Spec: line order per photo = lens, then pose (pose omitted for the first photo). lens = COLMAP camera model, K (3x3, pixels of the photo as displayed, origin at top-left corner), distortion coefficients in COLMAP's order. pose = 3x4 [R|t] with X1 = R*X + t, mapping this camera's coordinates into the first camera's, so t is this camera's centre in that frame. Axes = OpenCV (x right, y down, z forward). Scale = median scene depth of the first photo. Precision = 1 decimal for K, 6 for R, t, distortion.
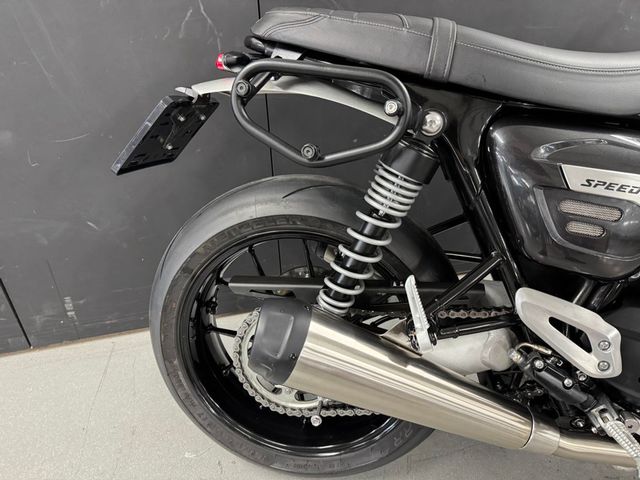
lens RADIAL K [[434.8, 0, 320.0], [0, 434.8, 240.0], [0, 0, 1]] dist [0.004152, -0.002690]
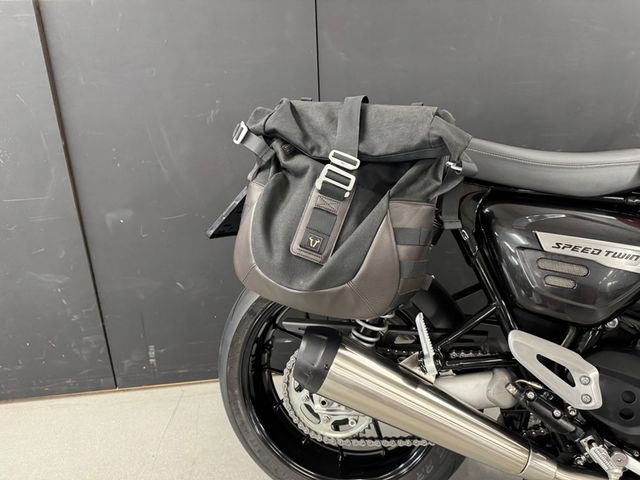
lens RADIAL K [[448.8, 0, 320.0], [0, 448.8, 240.0], [0, 0, 1]] dist [-0.001035, 0.000474]
pose [[0.988752, 0.022921, -0.147798, 0.095747], [-0.054402, 0.975614, -0.212645, 0.152204], [0.139319, 0.218294, 0.965887, -0.344404]]
